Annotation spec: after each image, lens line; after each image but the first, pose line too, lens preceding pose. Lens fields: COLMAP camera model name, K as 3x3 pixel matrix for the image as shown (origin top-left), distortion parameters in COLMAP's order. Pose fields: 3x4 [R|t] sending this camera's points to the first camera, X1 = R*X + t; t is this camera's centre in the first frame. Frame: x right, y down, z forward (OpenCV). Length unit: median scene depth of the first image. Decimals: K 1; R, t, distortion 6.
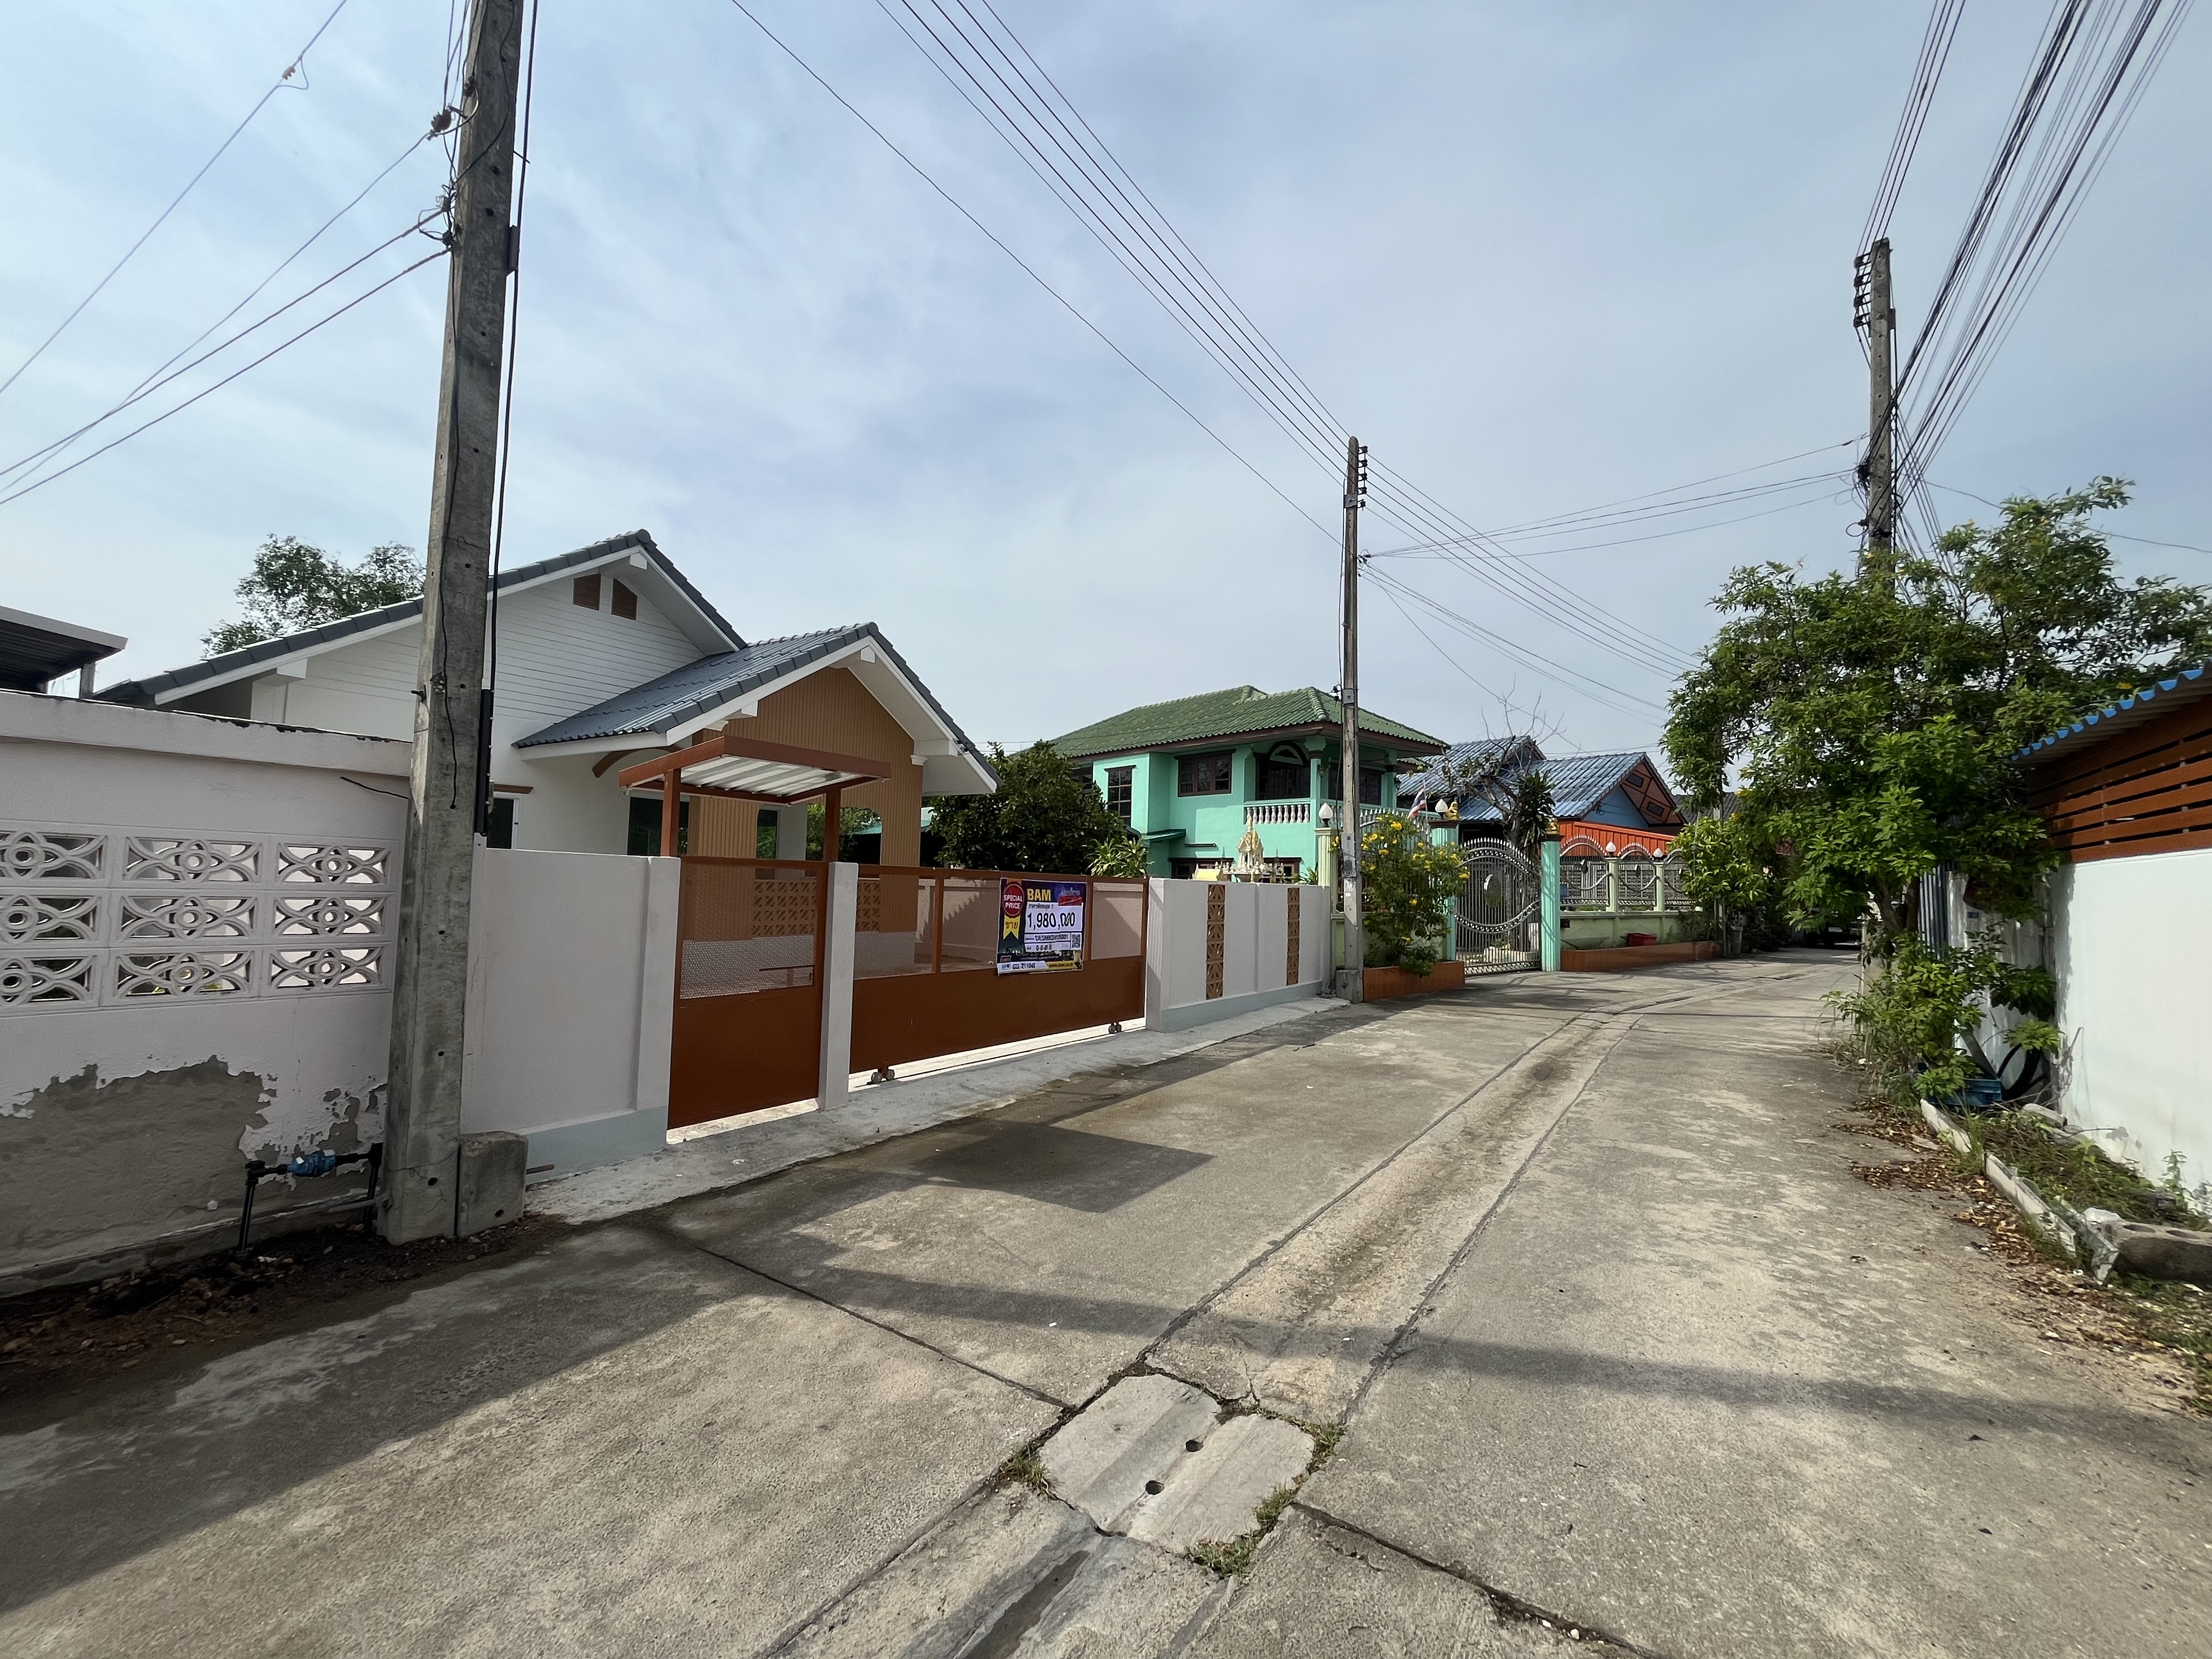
lens RADIAL K [[888.9, 0, 1108.7], [0, 888.9, 831.0], [0, 0, 1]] dist [-0.004599, 0.000548]
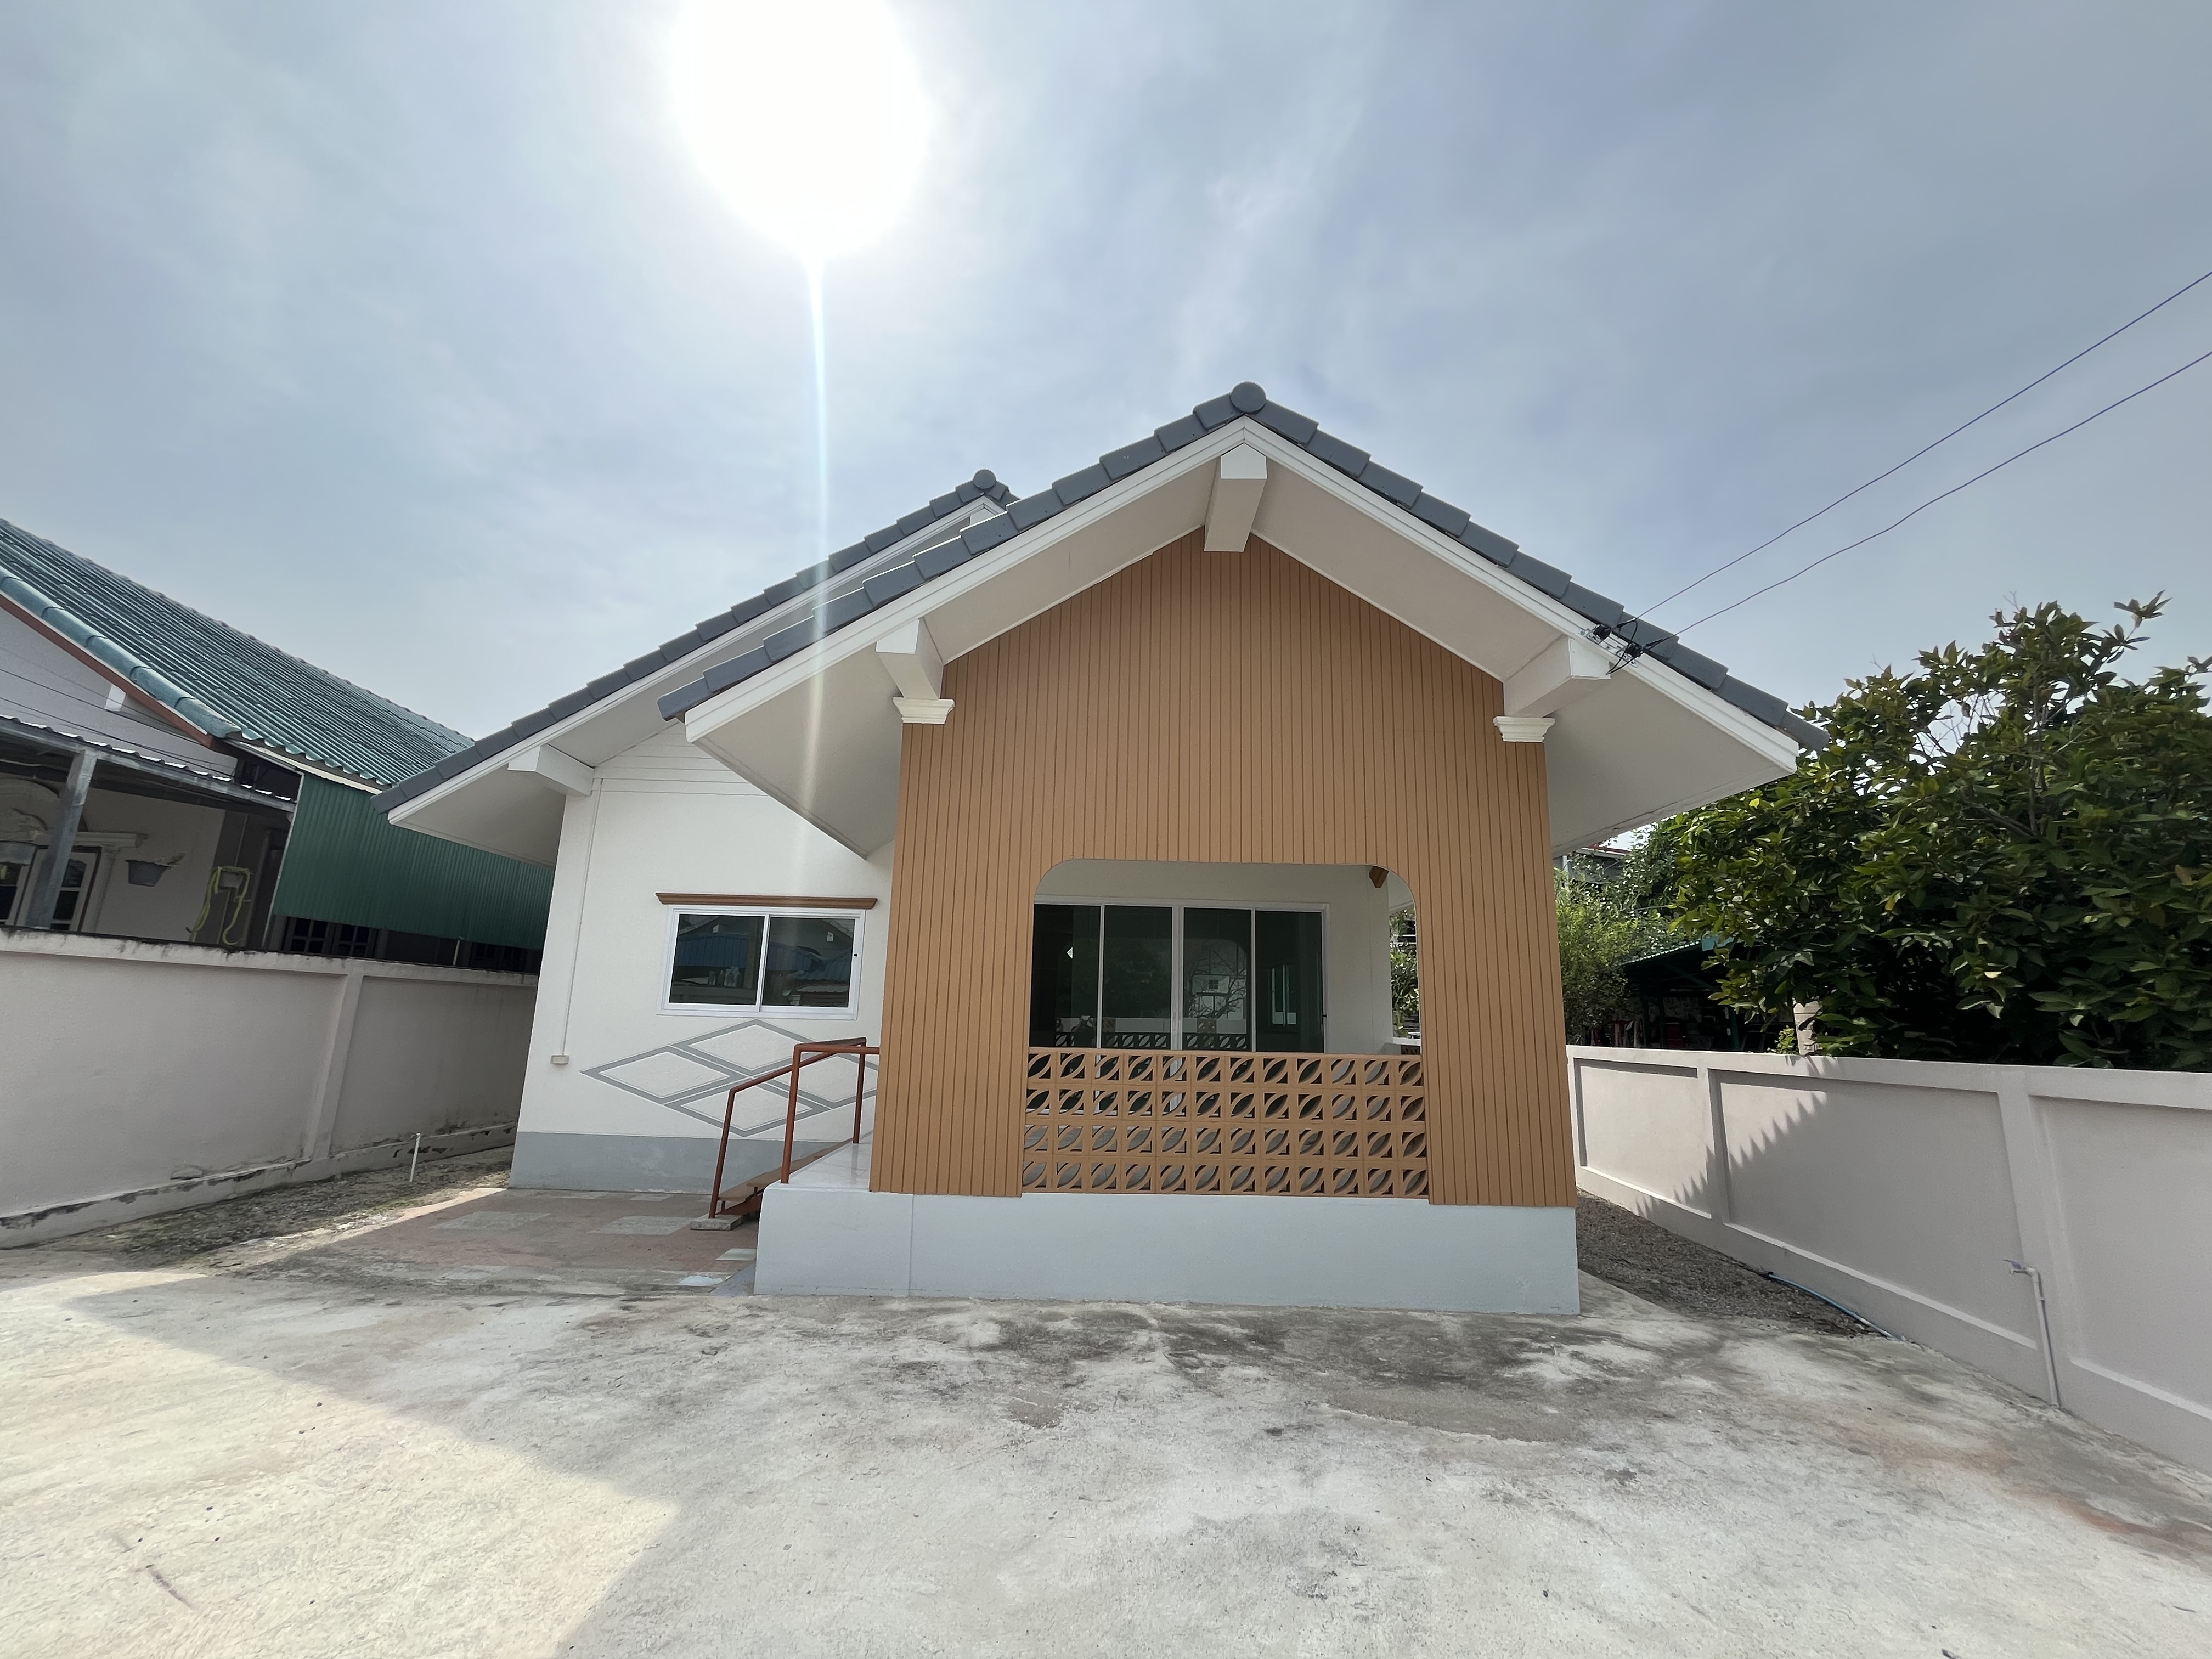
lens RADIAL K [[888.9, 0, 1100.3], [0, 888.9, 840.2], [0, 0, 1]] dist [-0.004599, 0.000548]
pose [[0.549888, -0.176171, -0.816448, -0.025556], [0.036093, 0.981602, -0.187499, 0.064711], [0.834458, 0.073636, 0.546129, 1.331656]]
